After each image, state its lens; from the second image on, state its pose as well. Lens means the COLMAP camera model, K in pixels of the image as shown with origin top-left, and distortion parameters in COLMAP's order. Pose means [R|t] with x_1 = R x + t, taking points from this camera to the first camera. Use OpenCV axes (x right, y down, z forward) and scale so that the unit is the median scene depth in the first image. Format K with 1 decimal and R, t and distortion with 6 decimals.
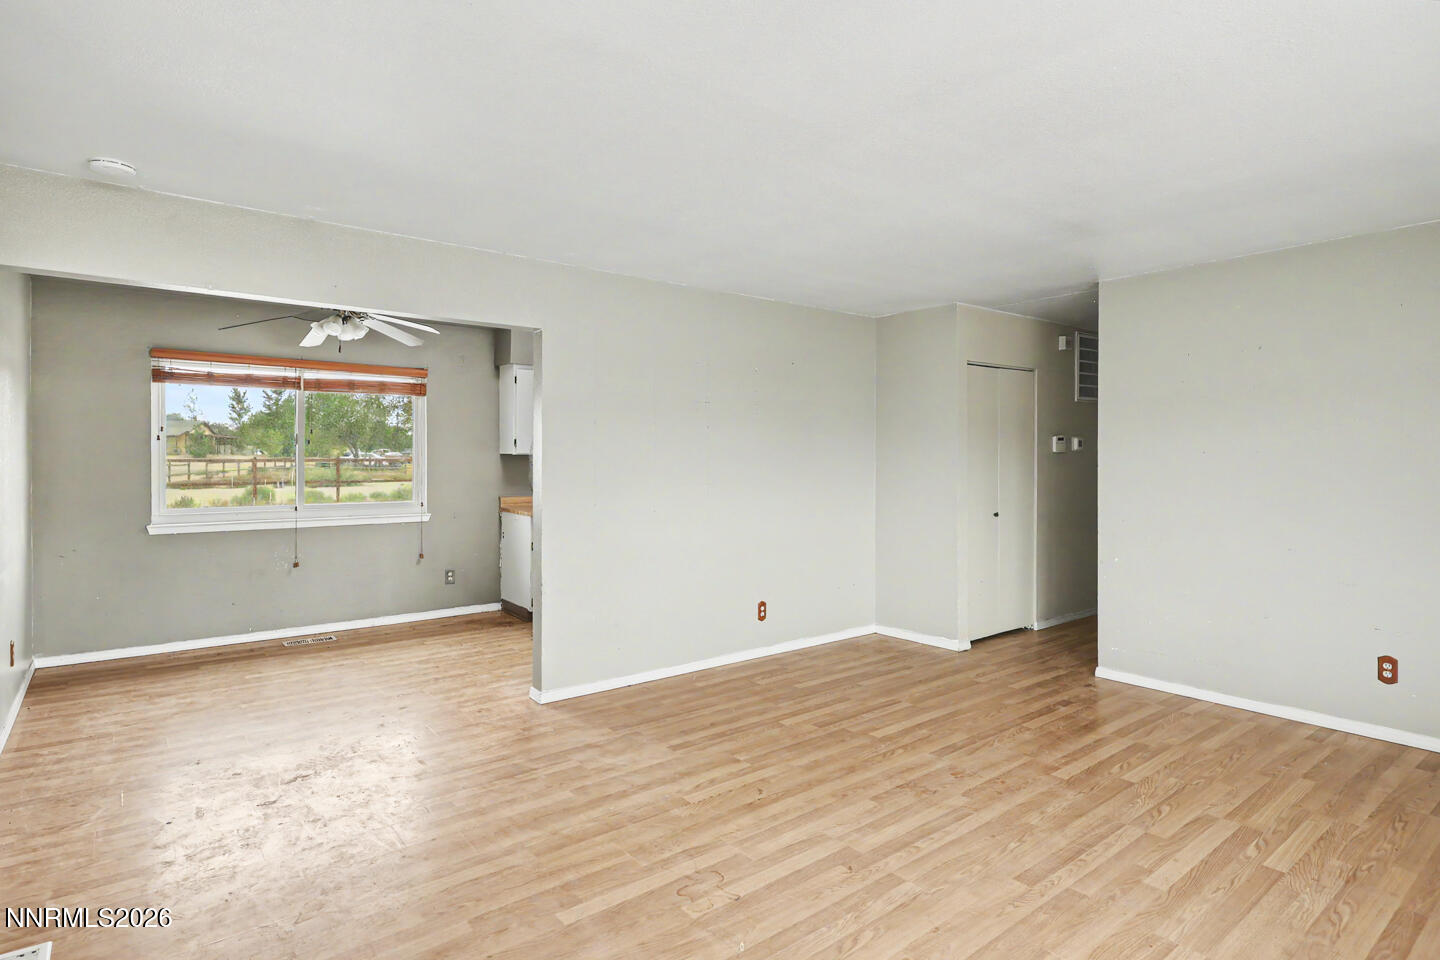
lens RADIAL K [[755.2, 0, 719.7], [0, 755.2, 459.7], [0, 0, 1]] dist [0.002342, 0.000348]
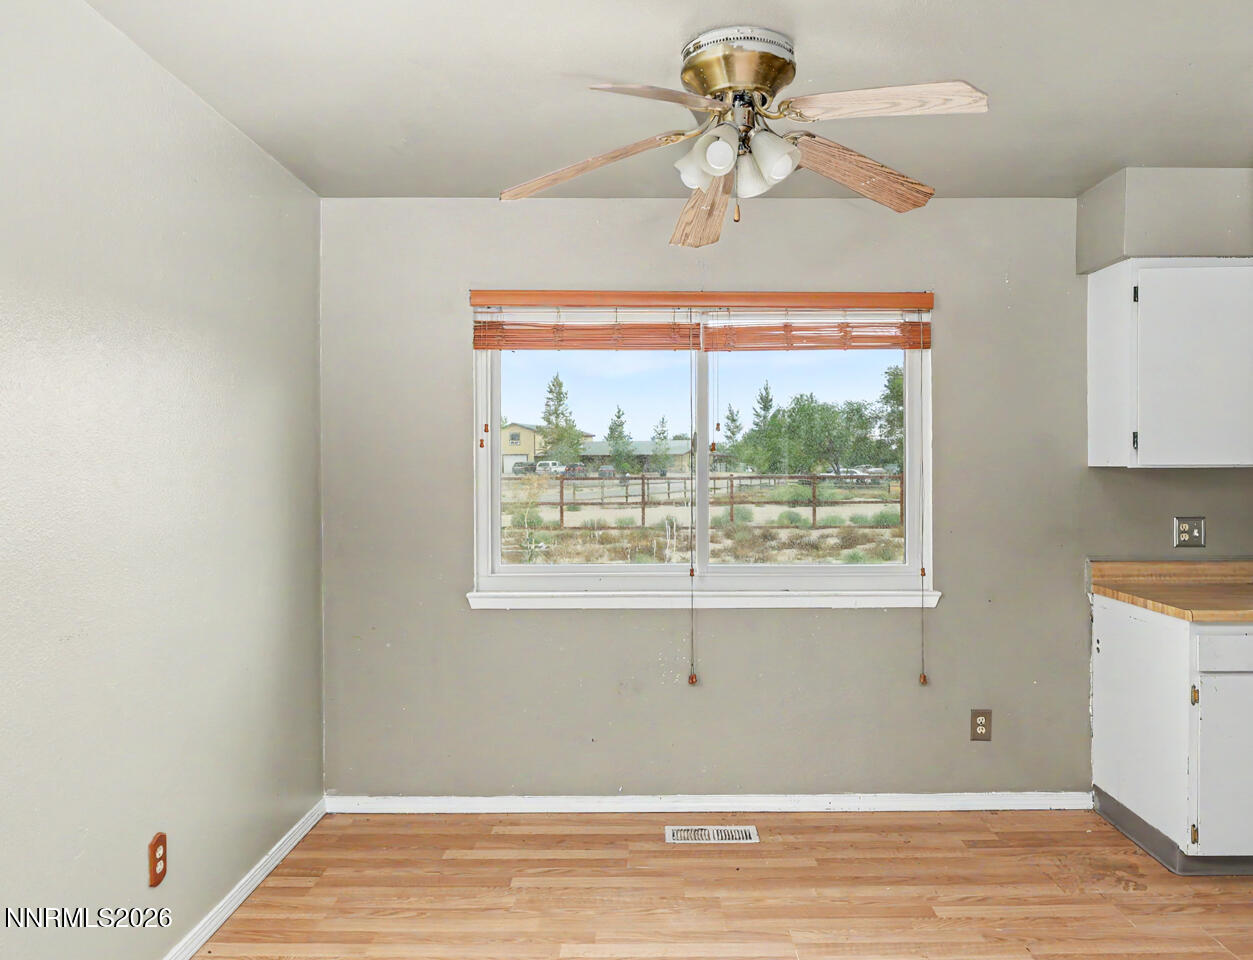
lens RADIAL K [[881.4, 0, 629.9], [0, 881.4, 476.9], [0, 0, 1]] dist [0.005941, 0.001286]
pose [[0.777573, -0.001420, -0.628790, -0.335163], [0.001655, 0.999999, -0.000211, -0.004120], [0.628790, -0.000876, 0.777575, 0.803363]]
